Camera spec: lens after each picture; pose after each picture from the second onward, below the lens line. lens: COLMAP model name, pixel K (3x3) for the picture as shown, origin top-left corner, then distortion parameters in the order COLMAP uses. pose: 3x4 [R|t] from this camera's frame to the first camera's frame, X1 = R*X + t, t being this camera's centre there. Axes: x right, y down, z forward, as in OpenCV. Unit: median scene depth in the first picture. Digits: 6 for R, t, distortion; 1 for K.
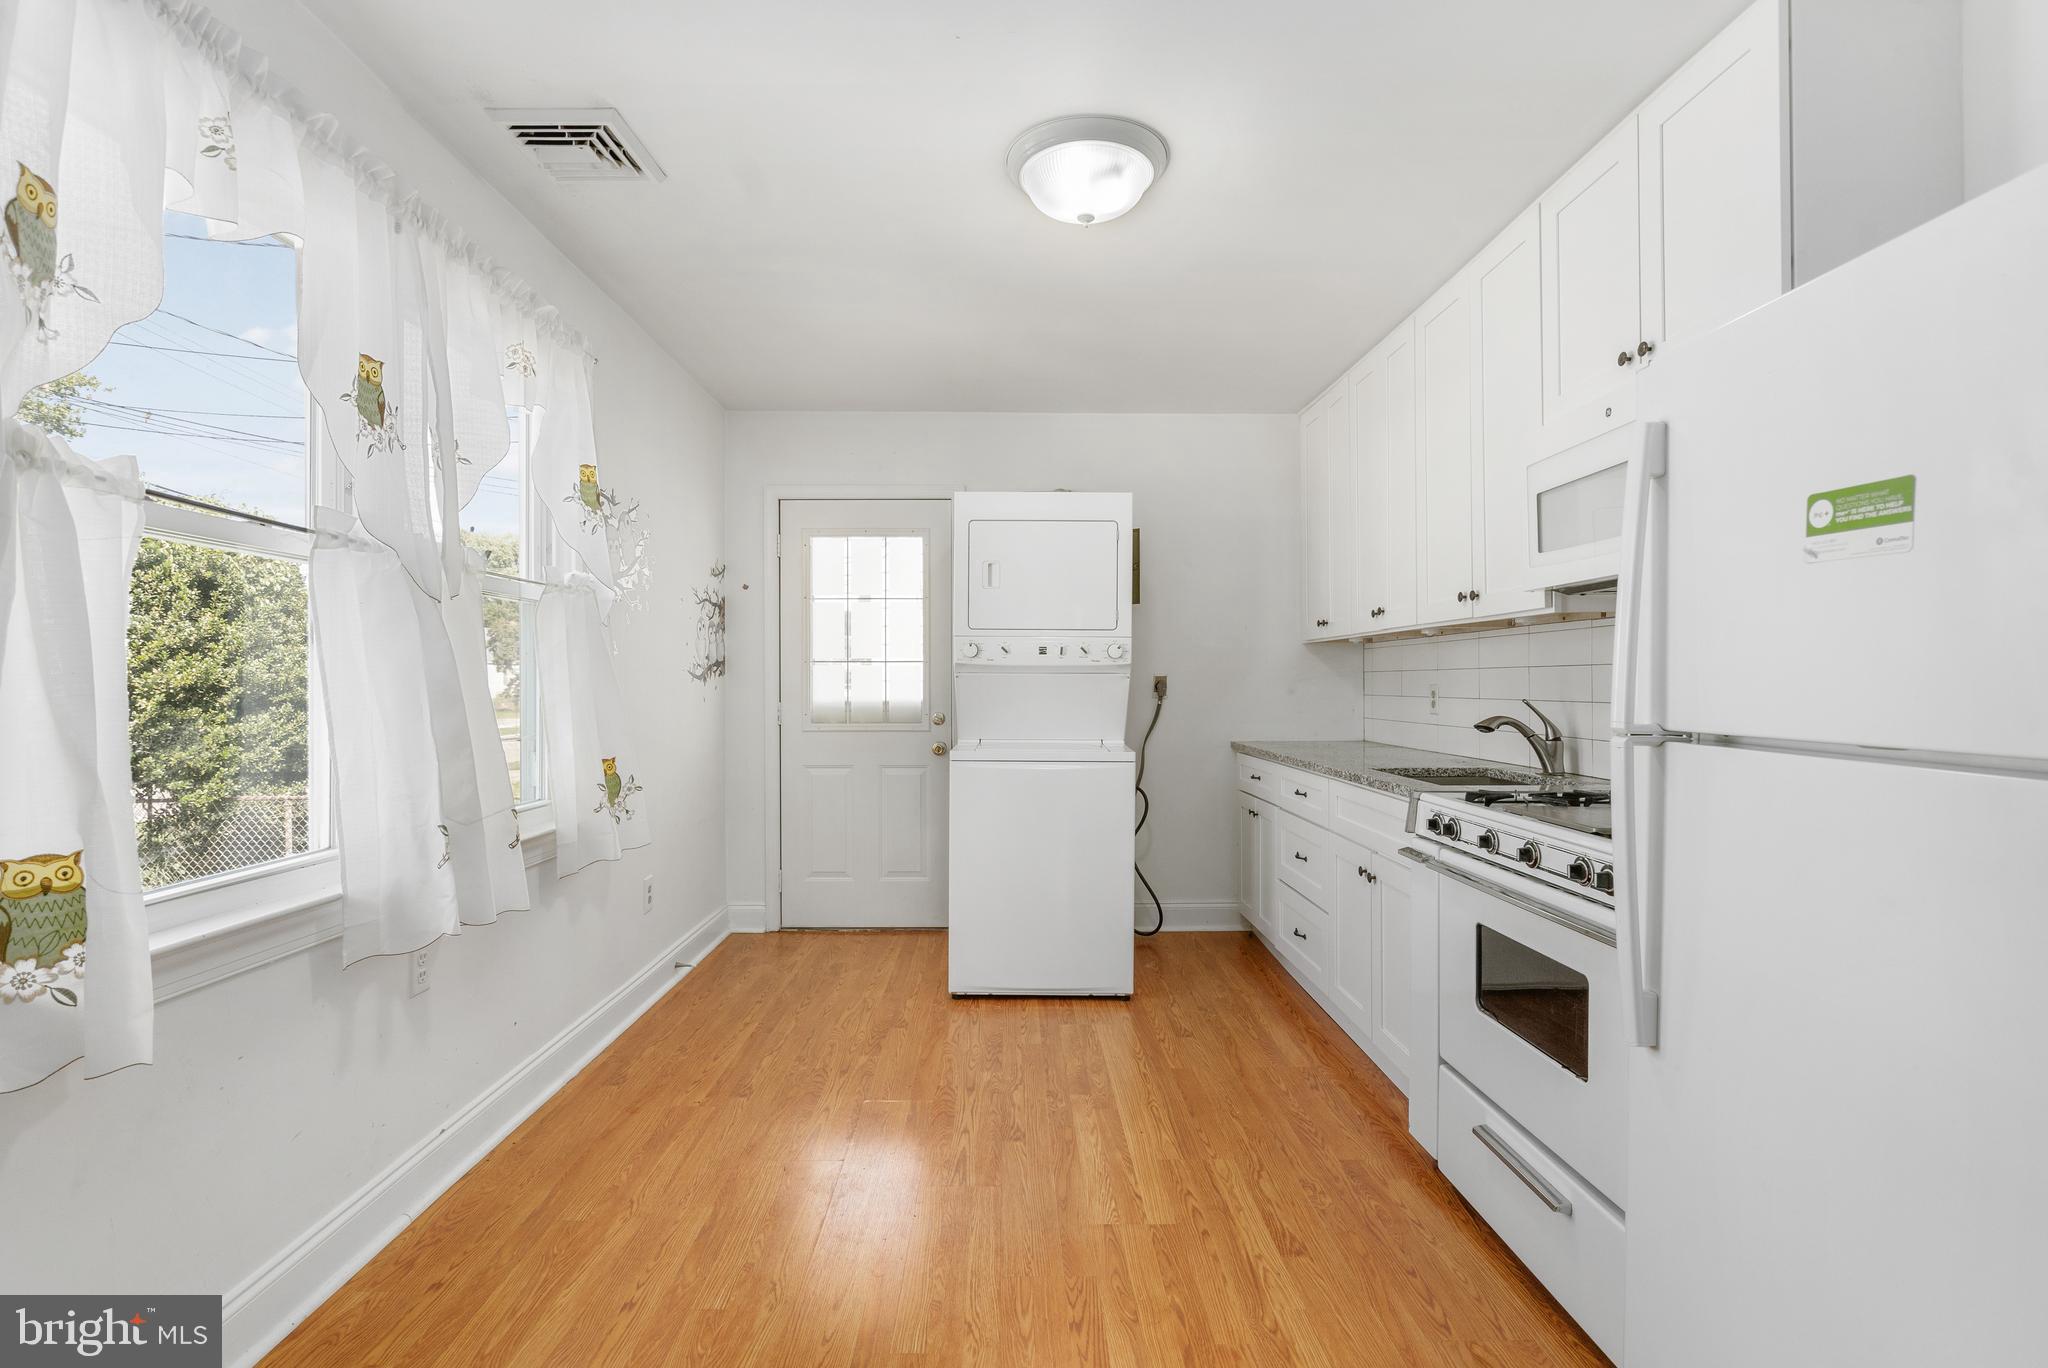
lens RADIAL K [[968.3, 0, 1027.9], [0, 968.3, 688.3], [0, 0, 1]] dist [-0.006948, 0.001334]
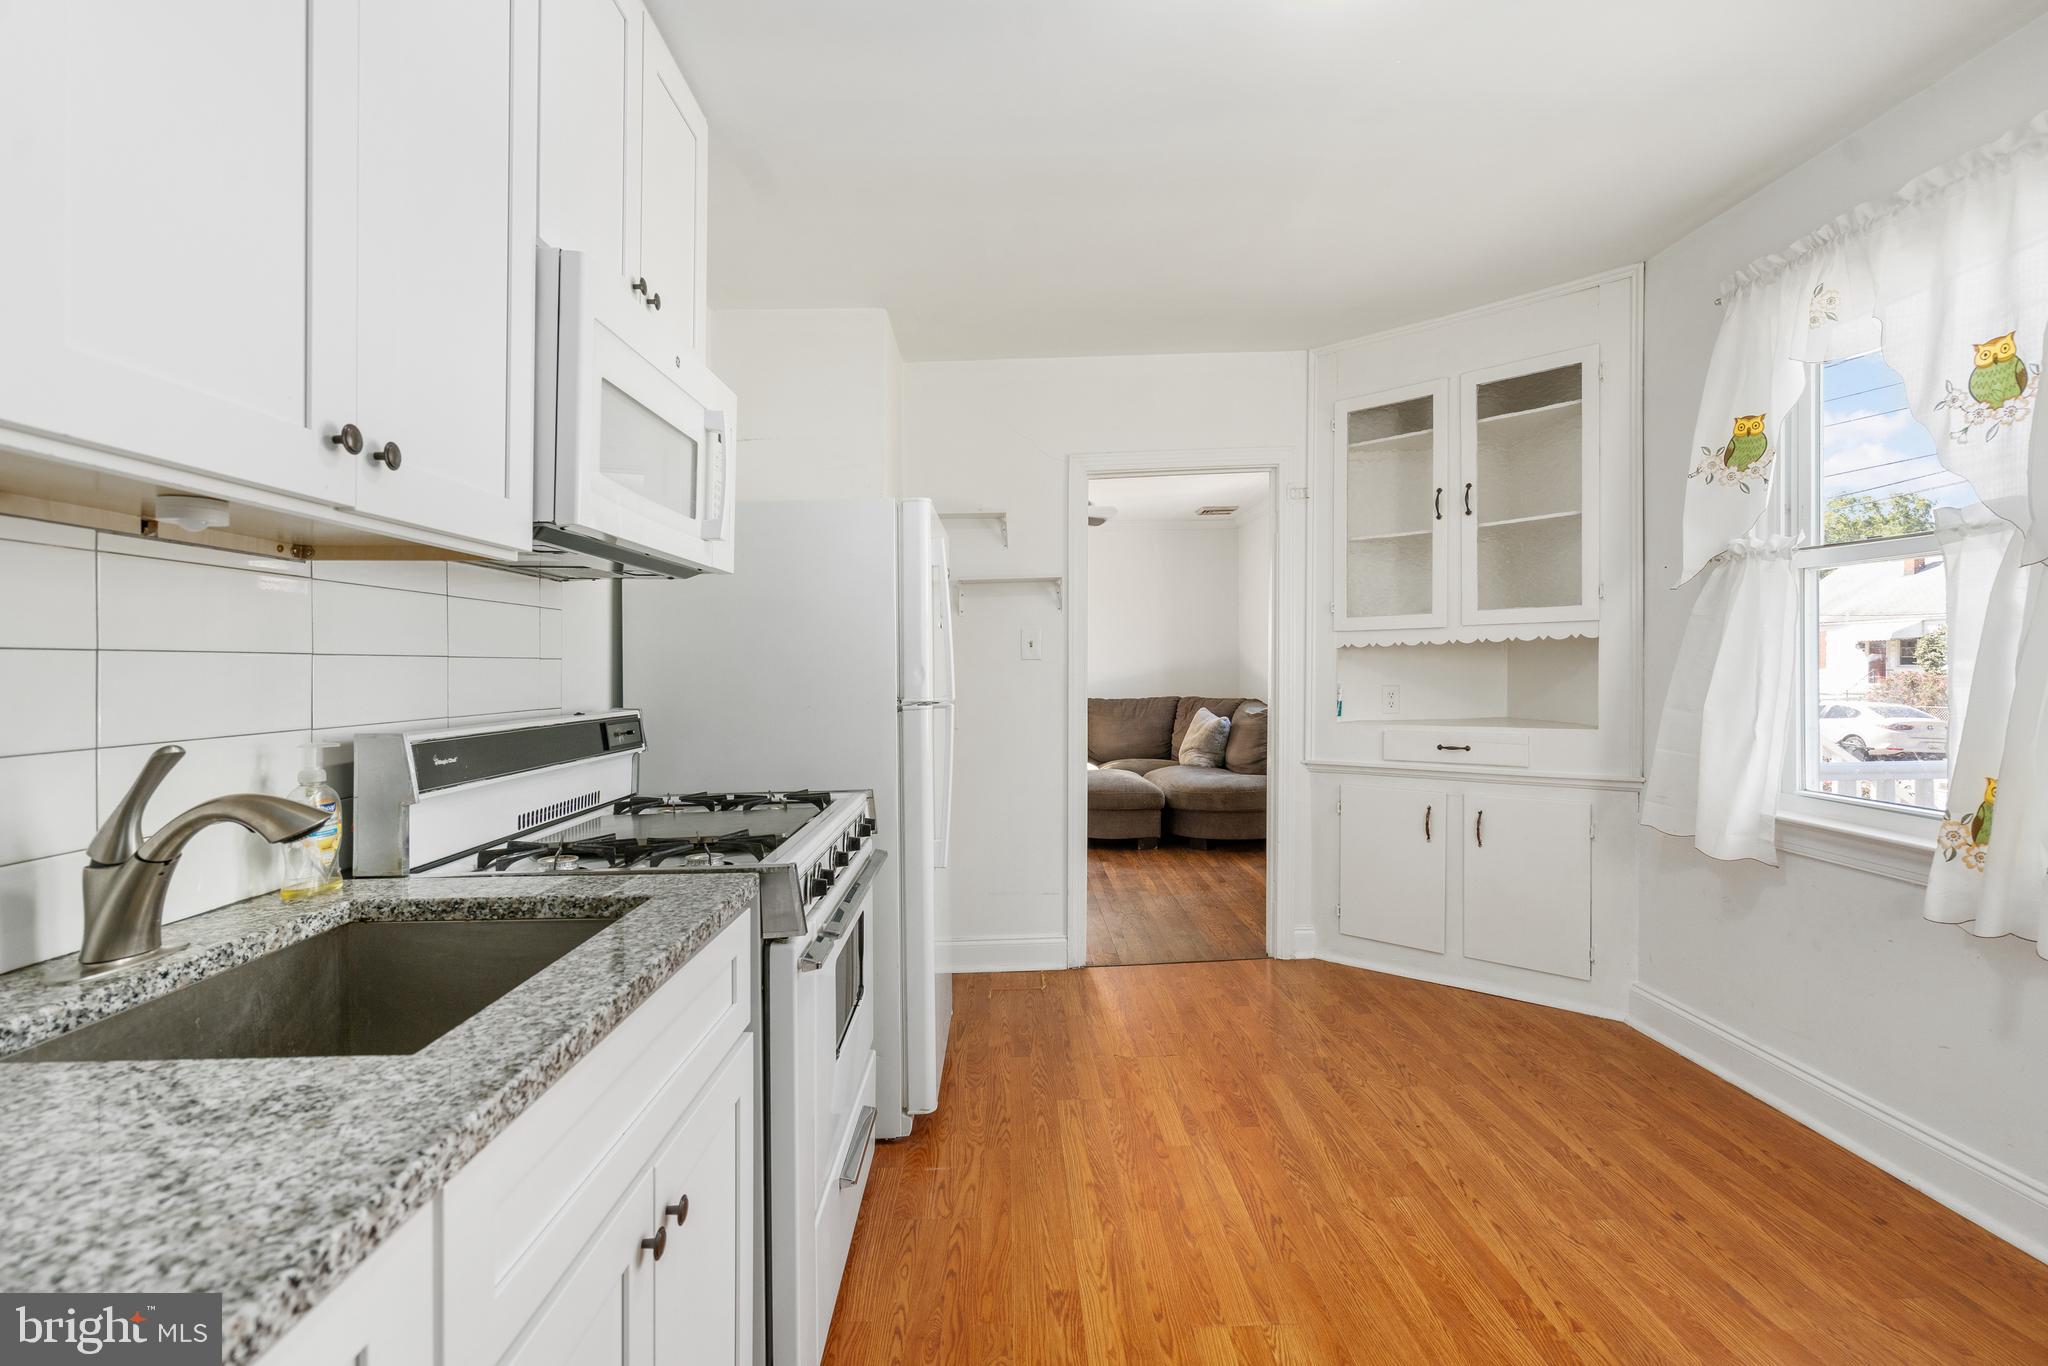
lens RADIAL K [[960.3, 0, 1008.8], [0, 960.3, 671.0], [0, 0, 1]] dist [-0.003103, -0.000093]
pose [[-0.999618, 0.016902, 0.021855, 0.207865], [0.017064, 0.999828, 0.007269, -0.011671], [-0.021729, 0.007639, -0.999735, 1.334883]]
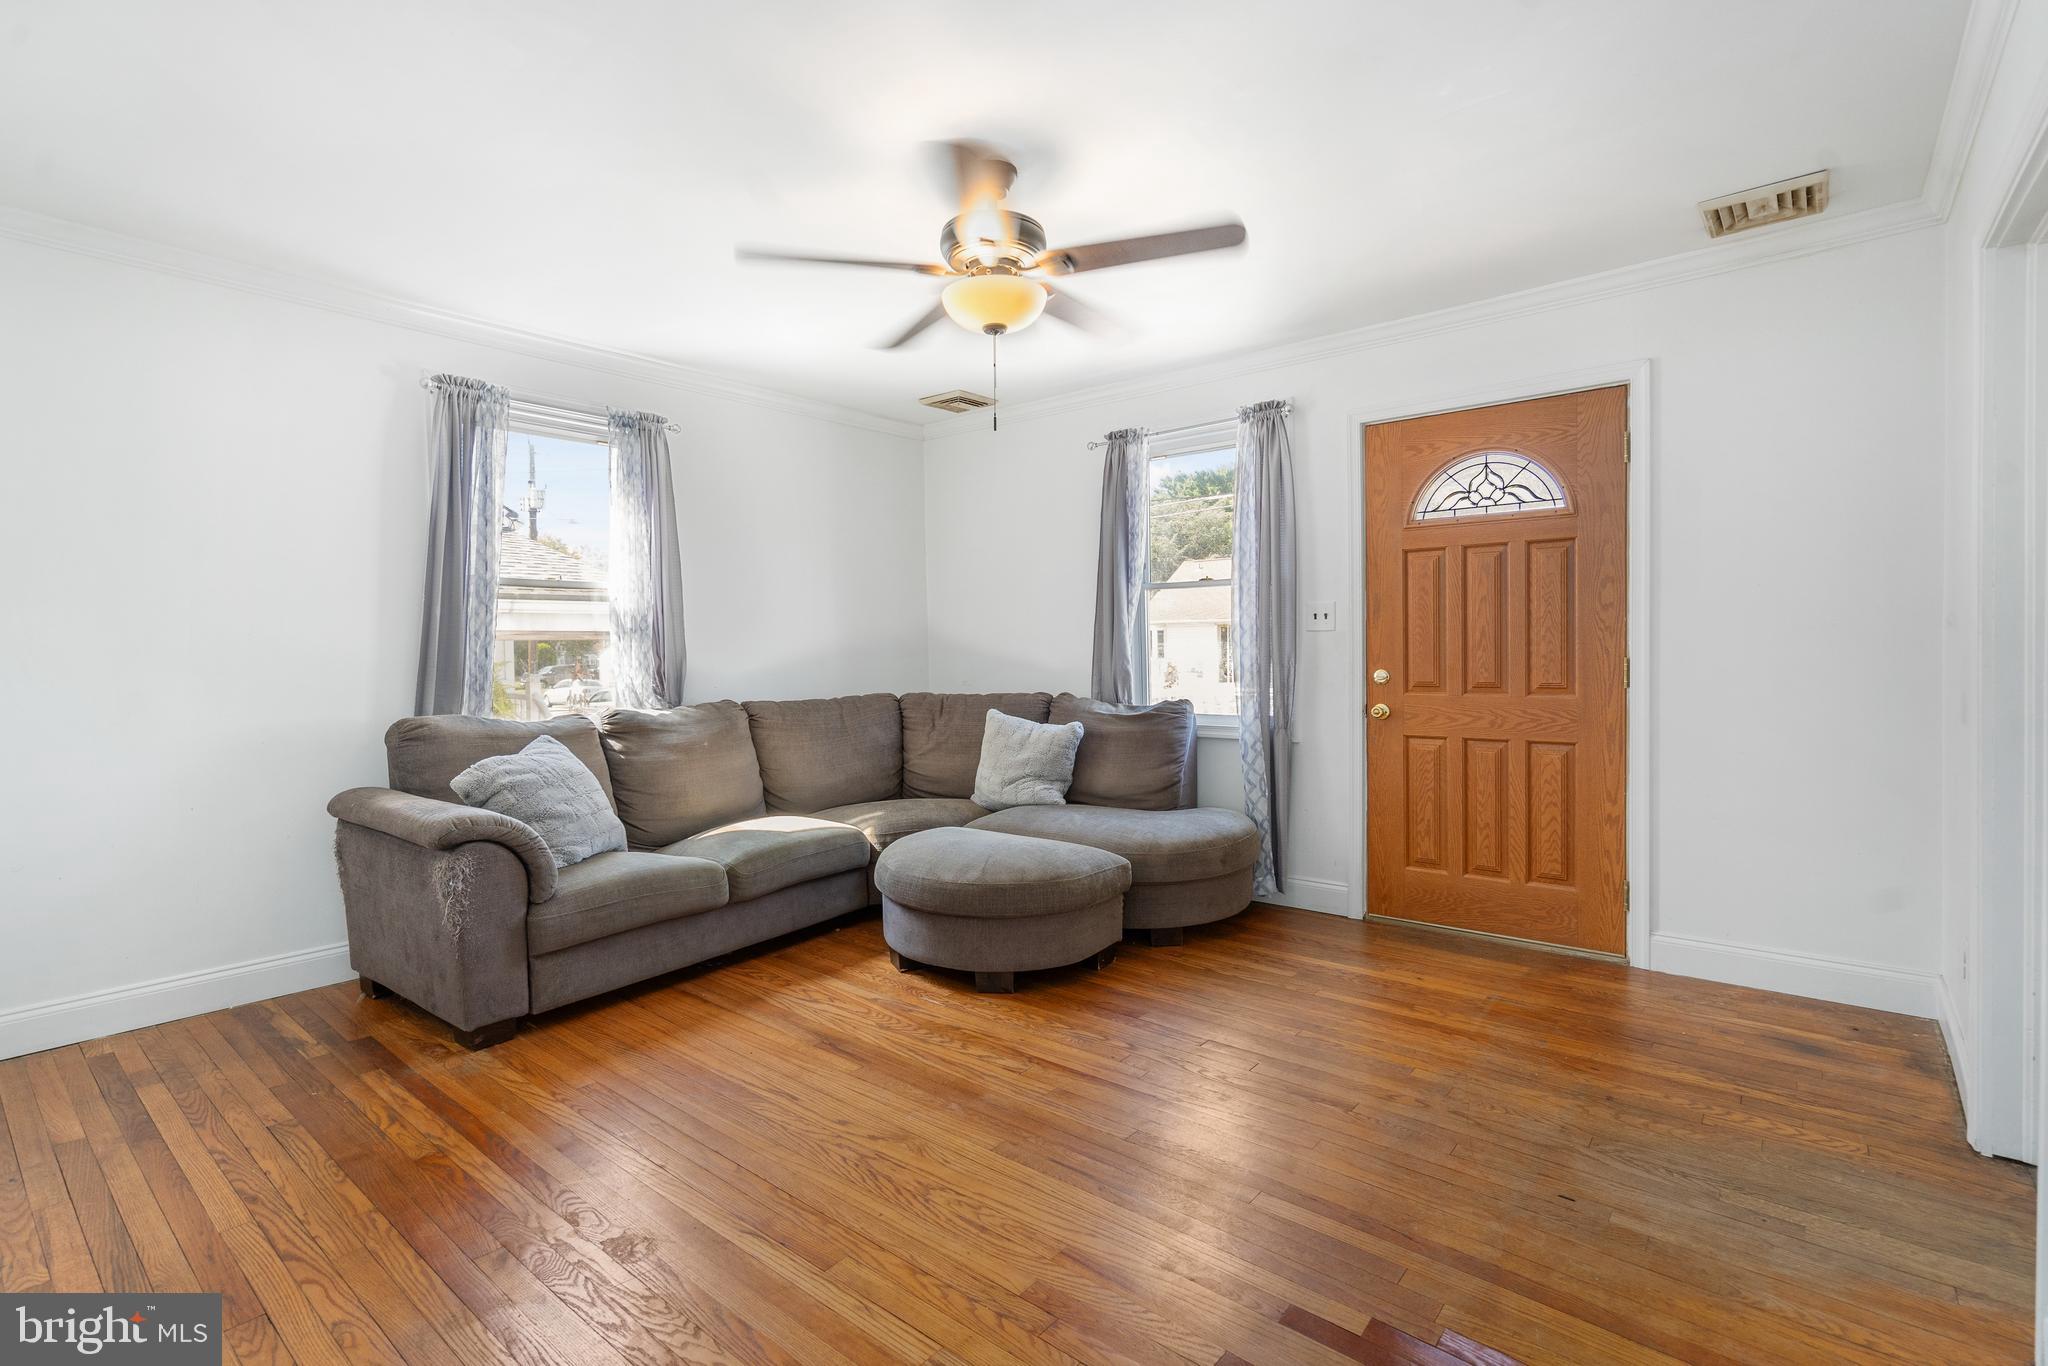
lens RADIAL K [[945.5, 0, 1036.0], [0, 945.5, 674.0], [0, 0, 1]] dist [-0.001160, 0.000083]
pose [[-0.648467, 0.024647, -0.760844, 0.927161], [0.009161, 0.999656, 0.024575, 0.015722], [0.761188, 0.008966, -0.648469, -0.188523]]
